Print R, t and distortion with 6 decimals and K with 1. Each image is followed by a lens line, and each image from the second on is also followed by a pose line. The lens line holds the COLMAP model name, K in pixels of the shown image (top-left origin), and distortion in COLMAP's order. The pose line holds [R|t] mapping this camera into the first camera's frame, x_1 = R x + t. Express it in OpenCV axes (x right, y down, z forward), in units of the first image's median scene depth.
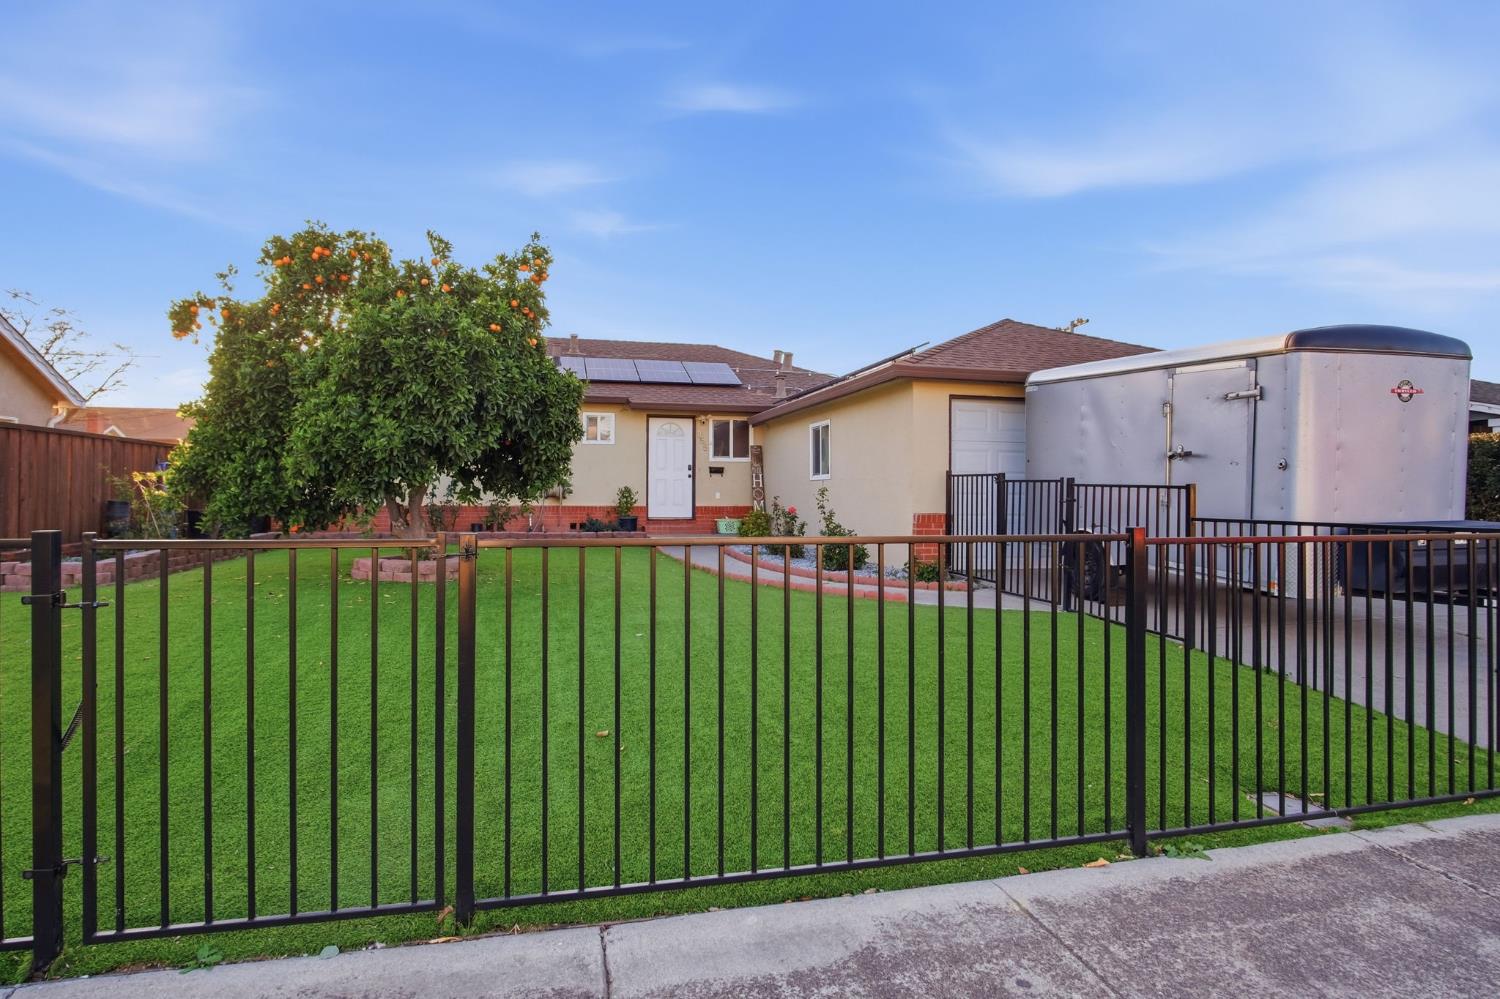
lens RADIAL K [[833.4, 0, 733.5], [0, 833.4, 498.7], [0, 0, 1]] dist [-0.004694, 0.000219]
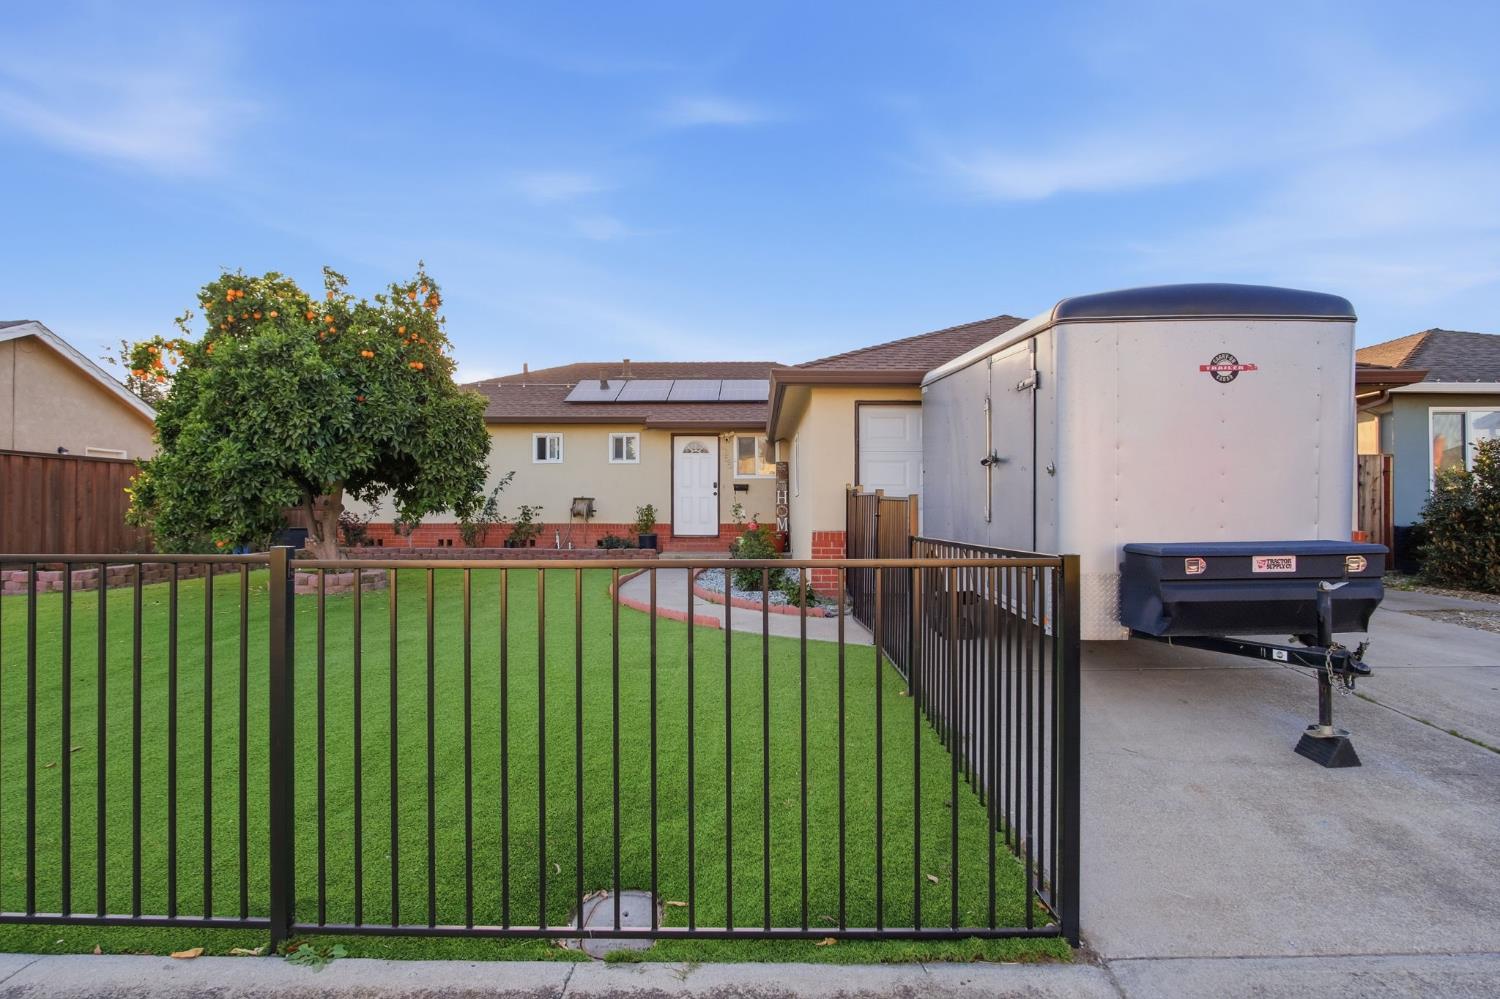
lens RADIAL K [[809.6, 0, 725.0], [0, 809.6, 504.8], [0, 0, 1]] dist [0.014253, 0.000568]
pose [[0.964993, -0.007098, -0.262181, 0.355660], [0.003150, 0.999875, -0.015476, 0.002146], [0.262258, 0.014109, 0.964895, 0.111843]]
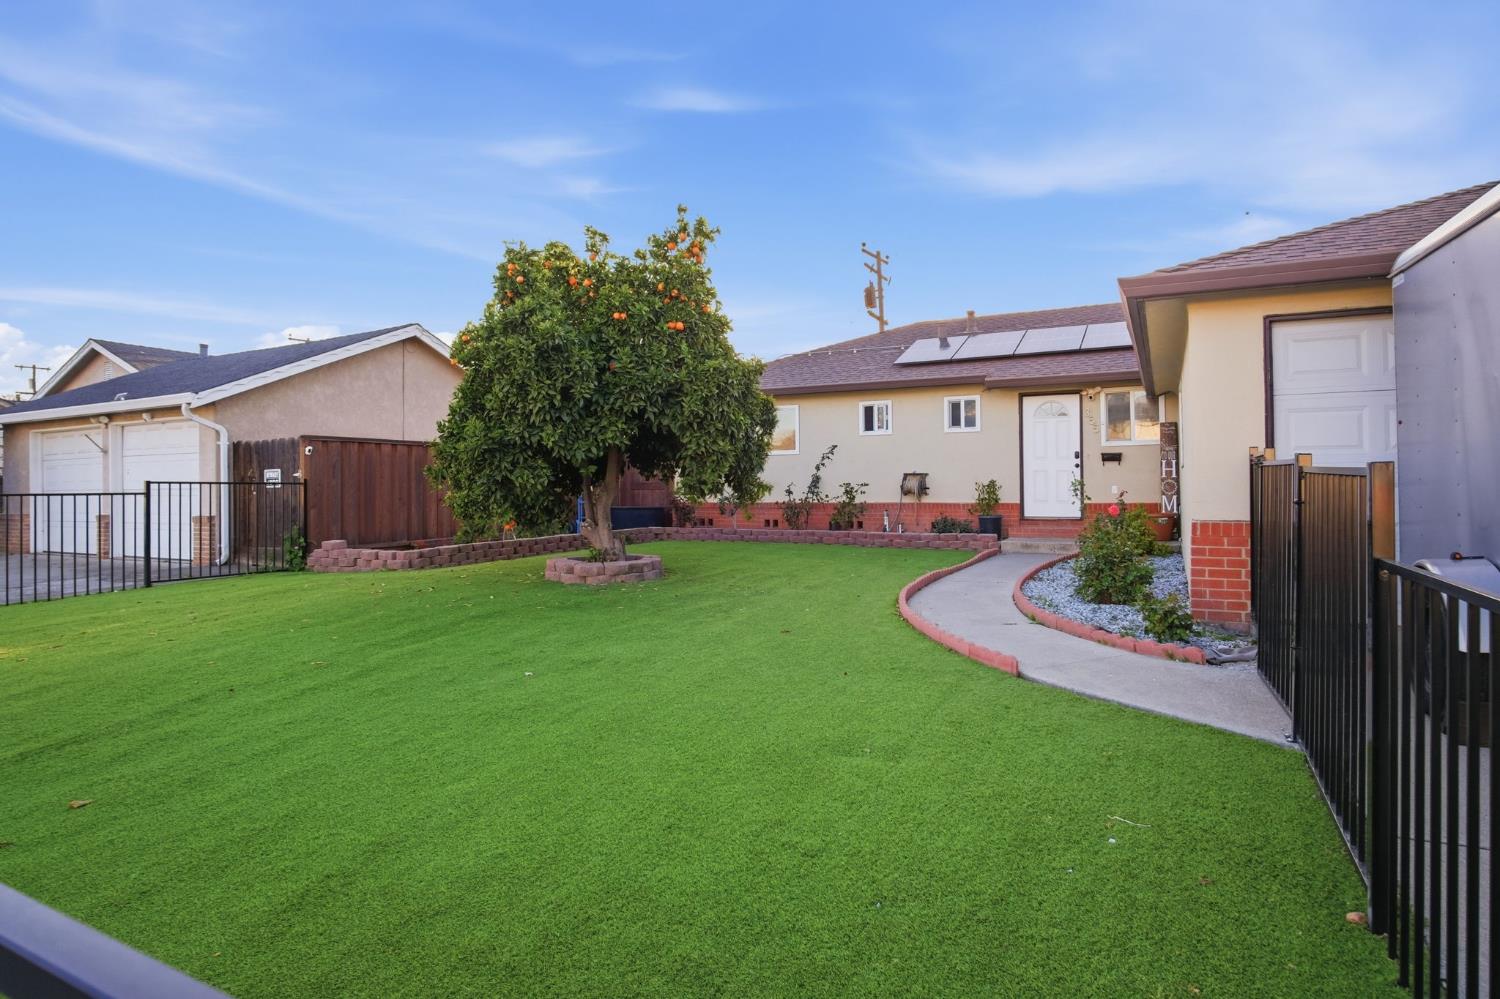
lens RADIAL K [[805.4, 0, 753.6], [0, 805.4, 481.3], [0, 0, 1]] dist [-0.022842, 0.002856]
pose [[0.764079, -0.015860, -0.644928, 0.345740], [0.007739, 0.999851, -0.015420, -0.004182], [0.645077, 0.006791, 0.764088, 0.350074]]
